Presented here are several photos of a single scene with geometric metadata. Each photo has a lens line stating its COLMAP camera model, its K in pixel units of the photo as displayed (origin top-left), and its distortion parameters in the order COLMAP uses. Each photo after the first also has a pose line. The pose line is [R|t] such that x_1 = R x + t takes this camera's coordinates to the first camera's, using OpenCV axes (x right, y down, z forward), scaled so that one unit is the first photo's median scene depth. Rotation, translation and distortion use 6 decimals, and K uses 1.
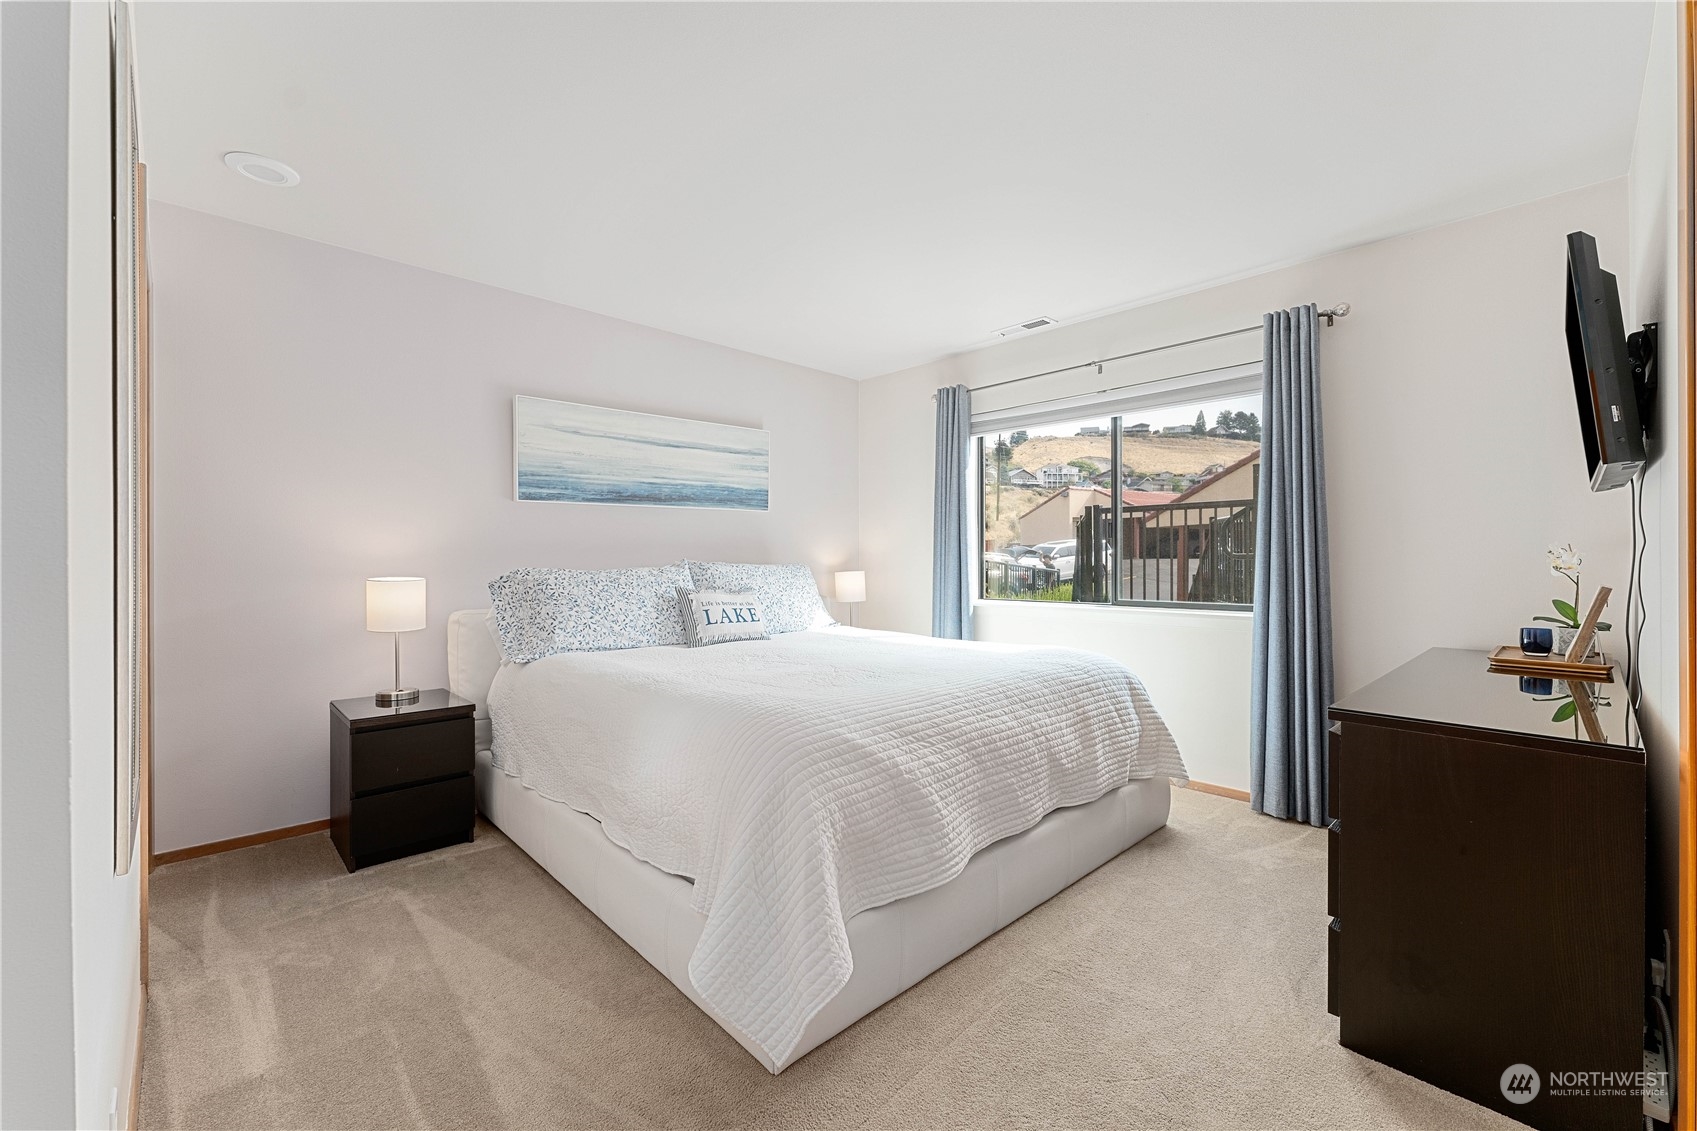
lens RADIAL K [[691.9, 0, 844.9], [0, 691.9, 543.2], [0, 0, 1]] dist [0.002363, -0.000212]
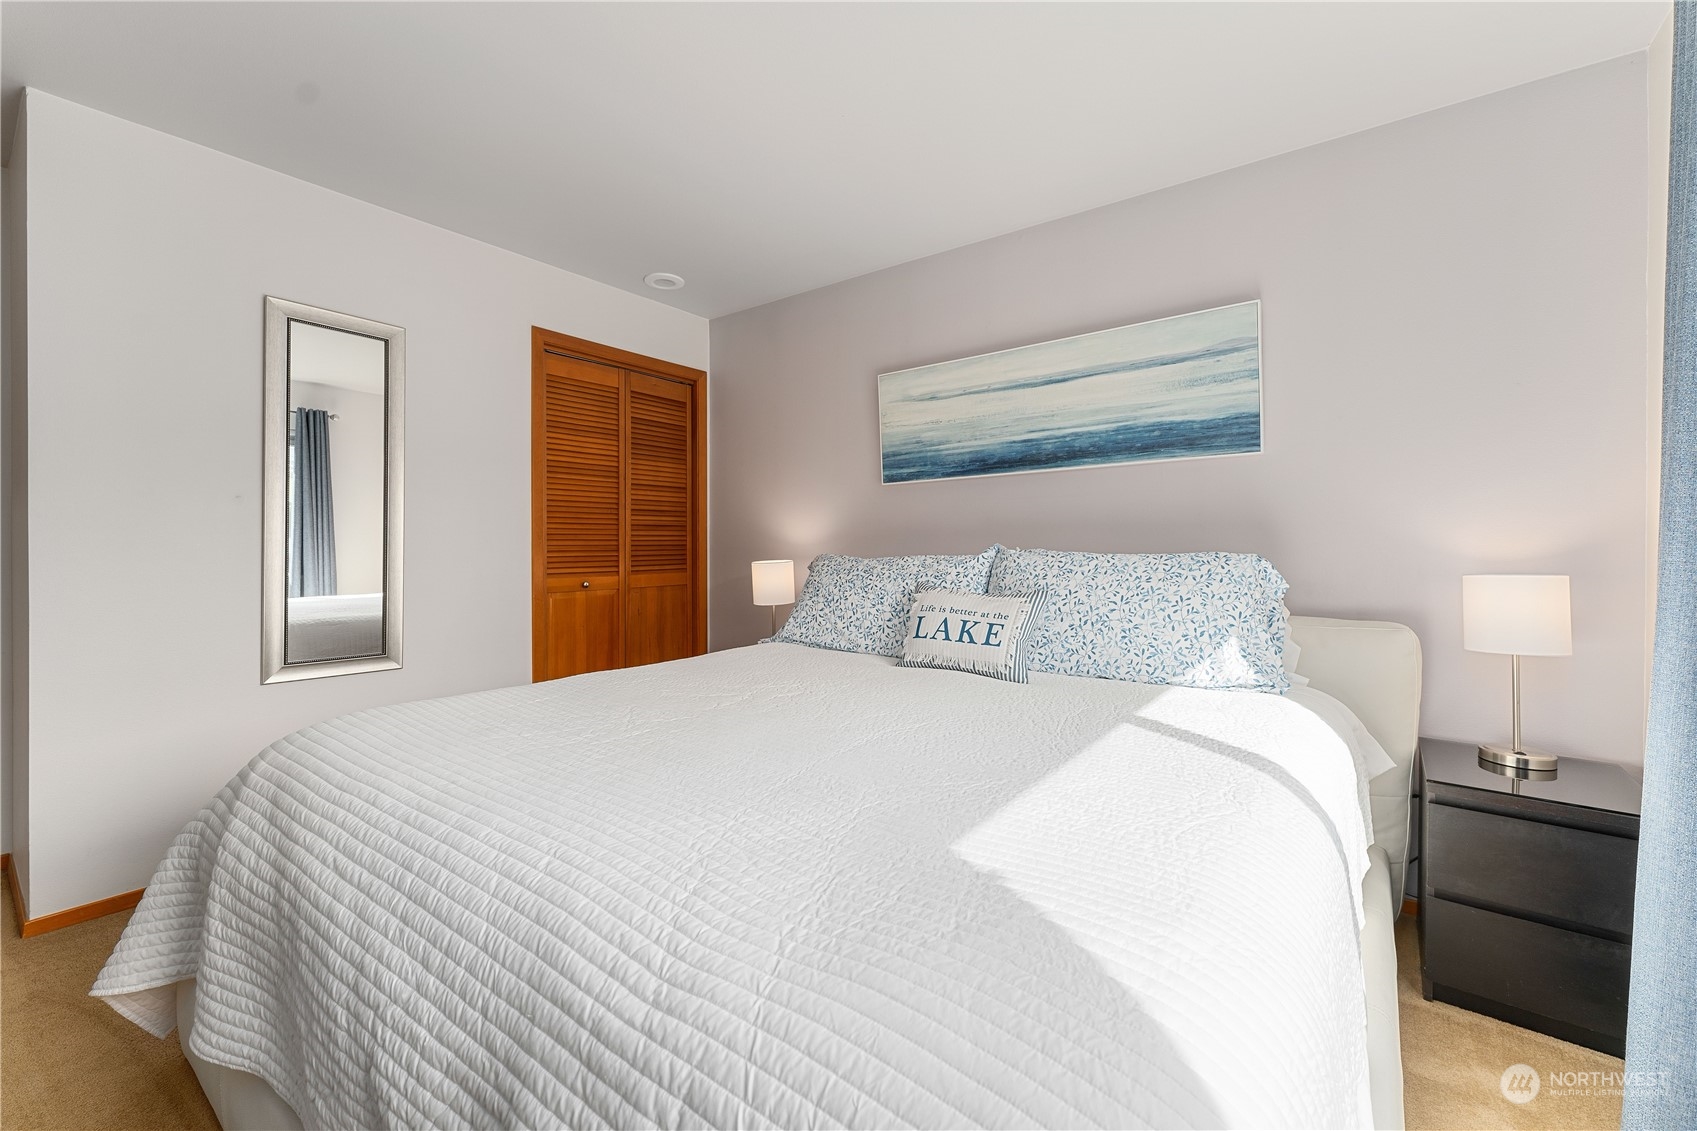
lens RADIAL K [[691.9, 0, 844.9], [0, 691.9, 543.2], [0, 0, 1]] dist [0.002363, -0.000212]
pose [[0.153867, -0.007046, -0.988066, 0.438035], [0.020908, 0.999774, -0.003874, 0.021284], [0.987870, -0.020062, 0.153980, 0.746548]]
